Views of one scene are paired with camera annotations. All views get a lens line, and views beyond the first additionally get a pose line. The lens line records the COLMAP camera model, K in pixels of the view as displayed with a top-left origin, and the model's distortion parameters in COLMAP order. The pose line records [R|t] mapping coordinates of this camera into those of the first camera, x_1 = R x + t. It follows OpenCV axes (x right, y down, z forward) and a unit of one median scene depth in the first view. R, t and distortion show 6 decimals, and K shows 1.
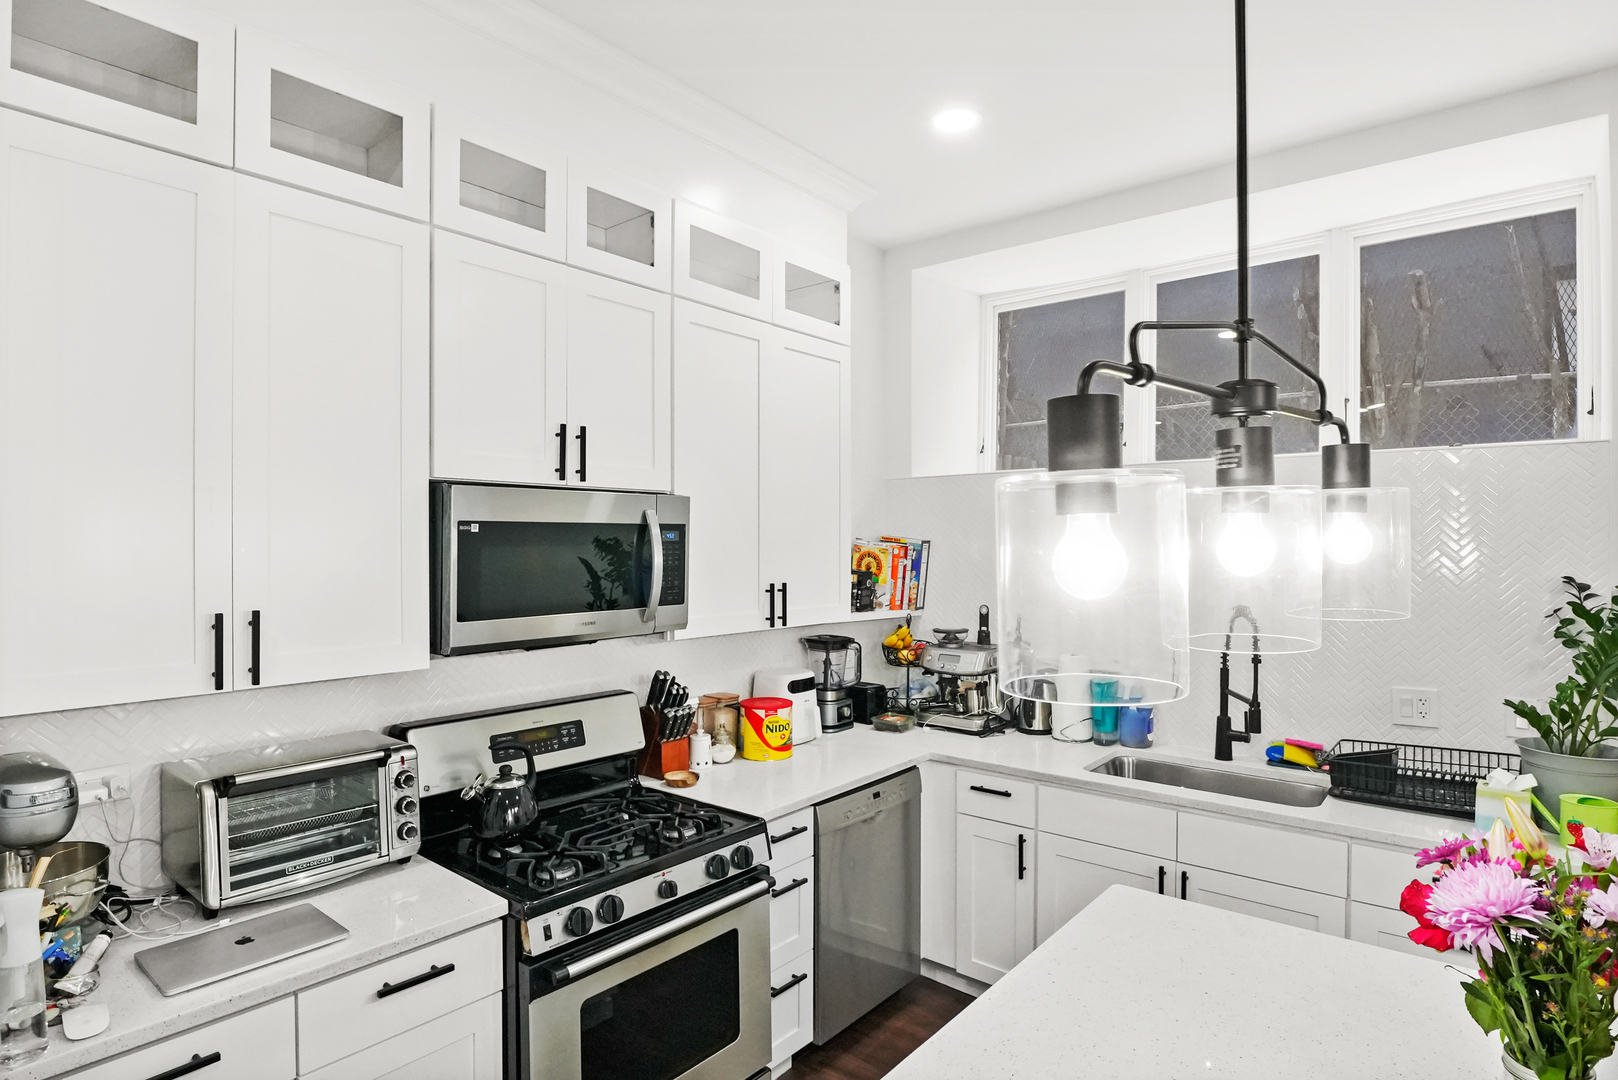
lens RADIAL K [[863.7, 0, 816.5], [0, 863.7, 544.2], [0, 0, 1]] dist [-0.020434, -0.002803]
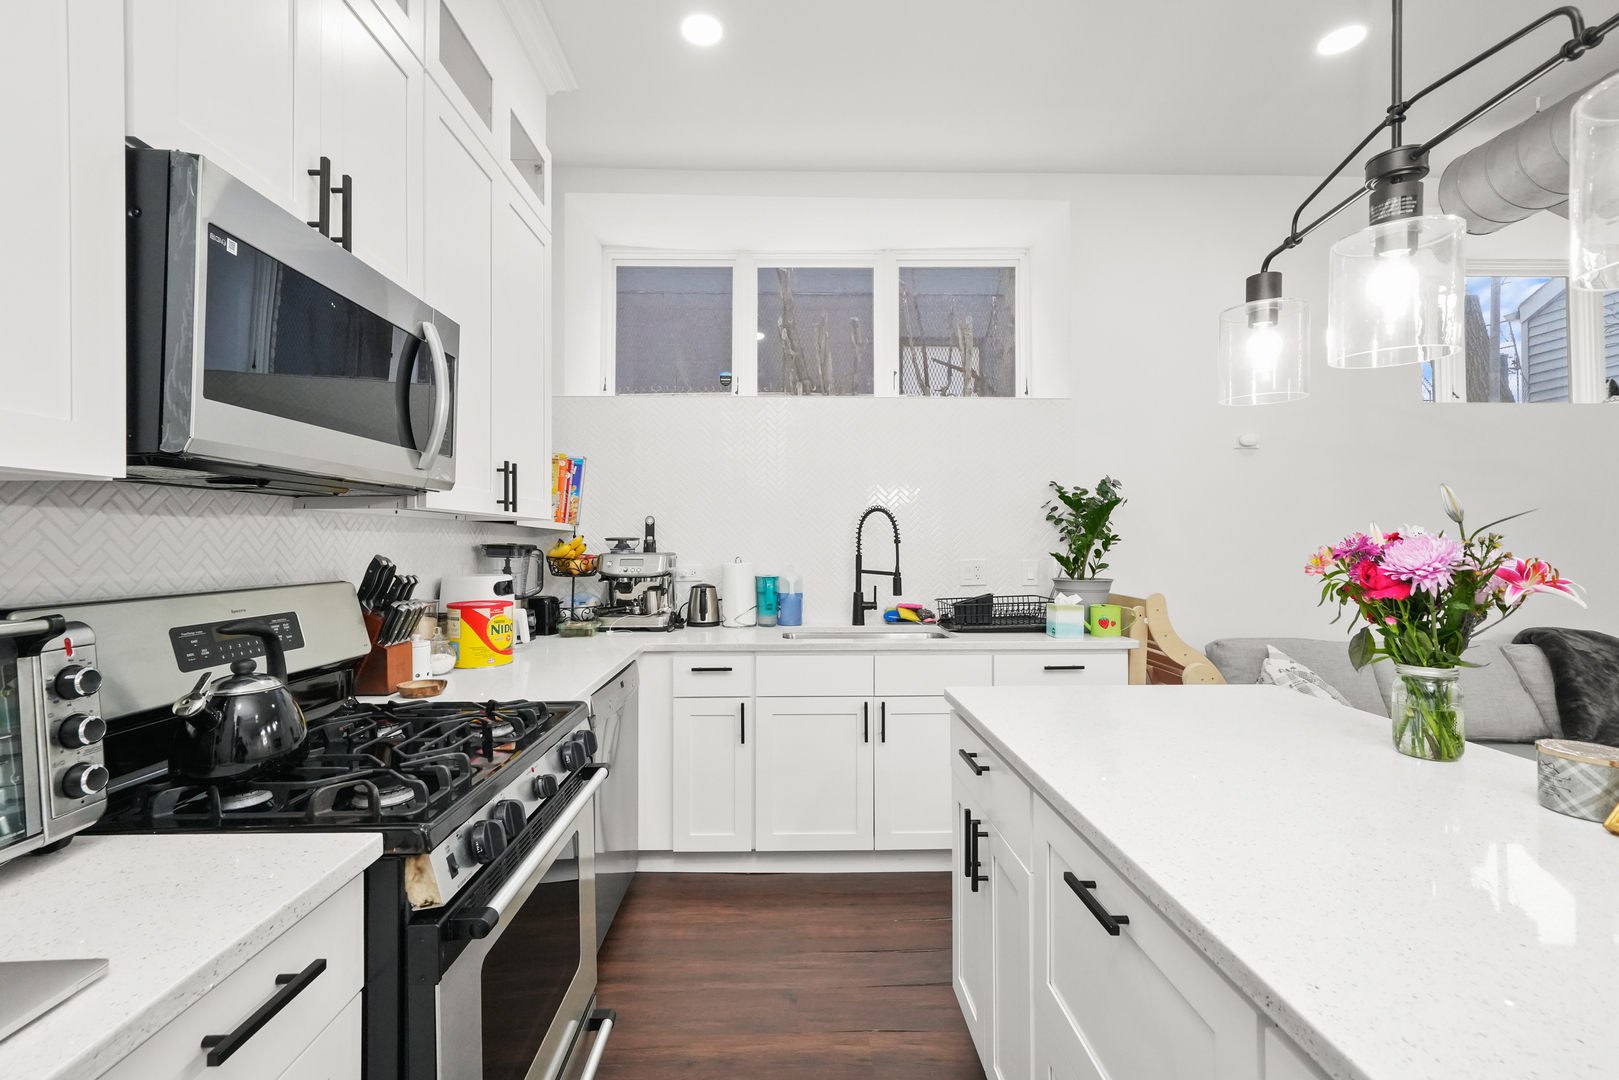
lens RADIAL K [[697.1, 0, 795.6], [0, 697.1, 537.8], [0, 0, 1]] dist [0.004371, 0.000431]
pose [[0.762231, 0.001936, 0.647302, -0.297053], [0.003735, 0.999966, -0.007390, 0.134109], [-0.647295, 0.008051, 0.762197, 0.274163]]
